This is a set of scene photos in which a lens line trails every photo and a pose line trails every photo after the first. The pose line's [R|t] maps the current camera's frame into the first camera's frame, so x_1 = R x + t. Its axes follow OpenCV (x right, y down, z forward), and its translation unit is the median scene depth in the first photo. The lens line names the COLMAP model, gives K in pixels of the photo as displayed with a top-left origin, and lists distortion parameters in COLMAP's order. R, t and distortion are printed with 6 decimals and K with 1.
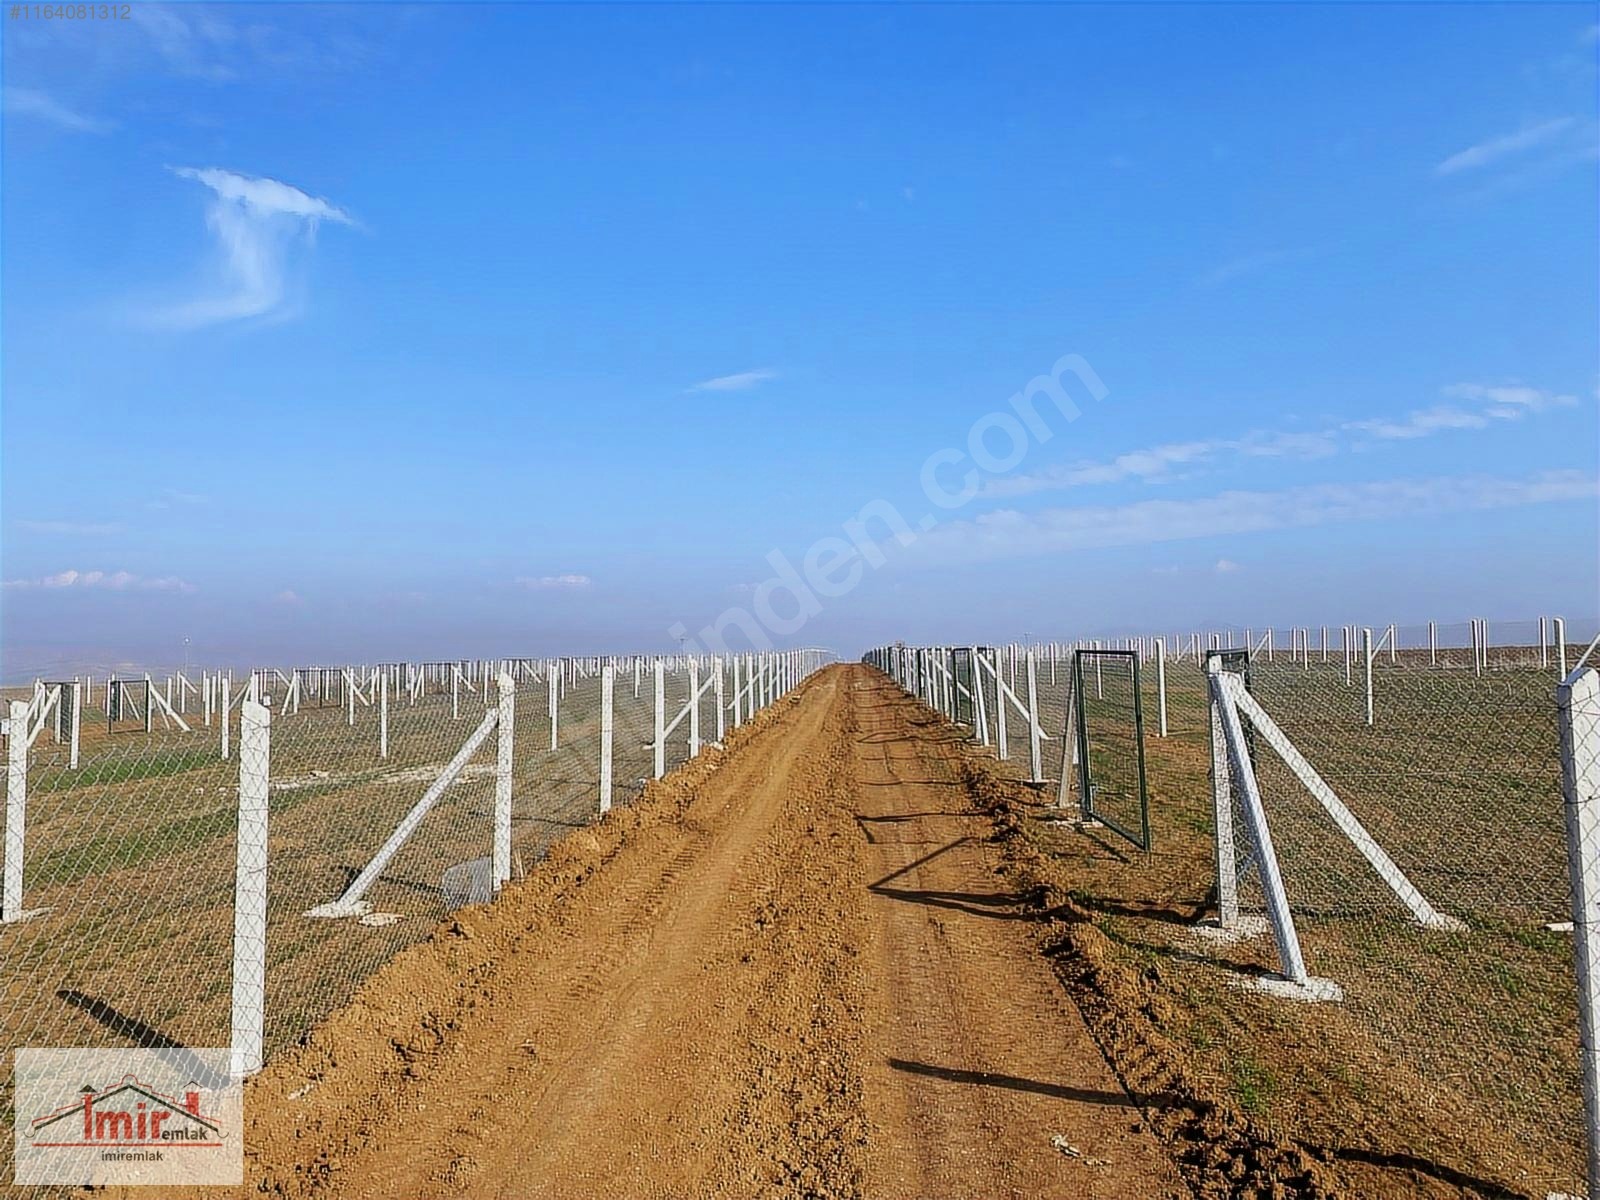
lens RADIAL K [[1178.2, 0, 804.9], [0, 1178.2, 620.0], [0, 0, 1]] dist [0.161007, -0.245752]
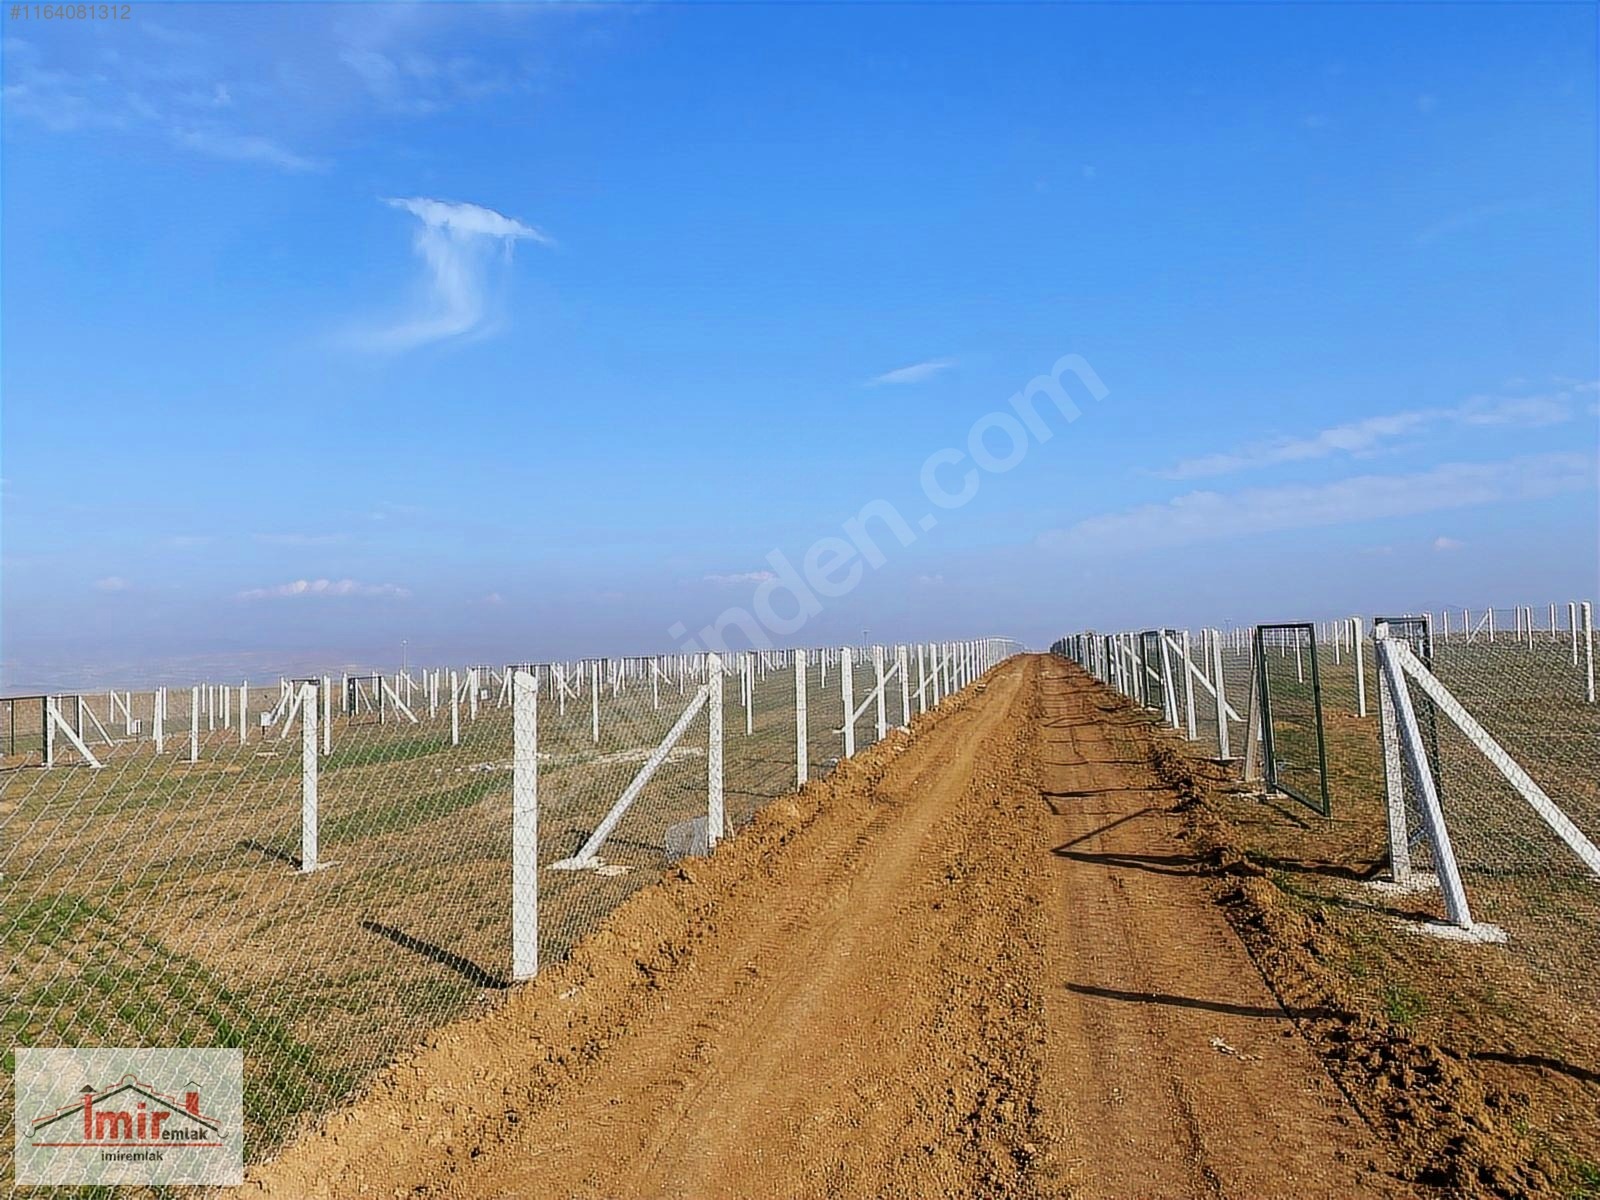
lens RADIAL K [[1298.5, 0, 806.4], [0, 1298.5, 596.8], [0, 0, 1]] dist [0.035367, -0.019722]
pose [[0.989315, -0.023141, -0.143947, 0.010013], [0.020206, 0.999558, -0.021814, 0.021134], [0.144388, 0.018673, 0.989345, -0.194802]]
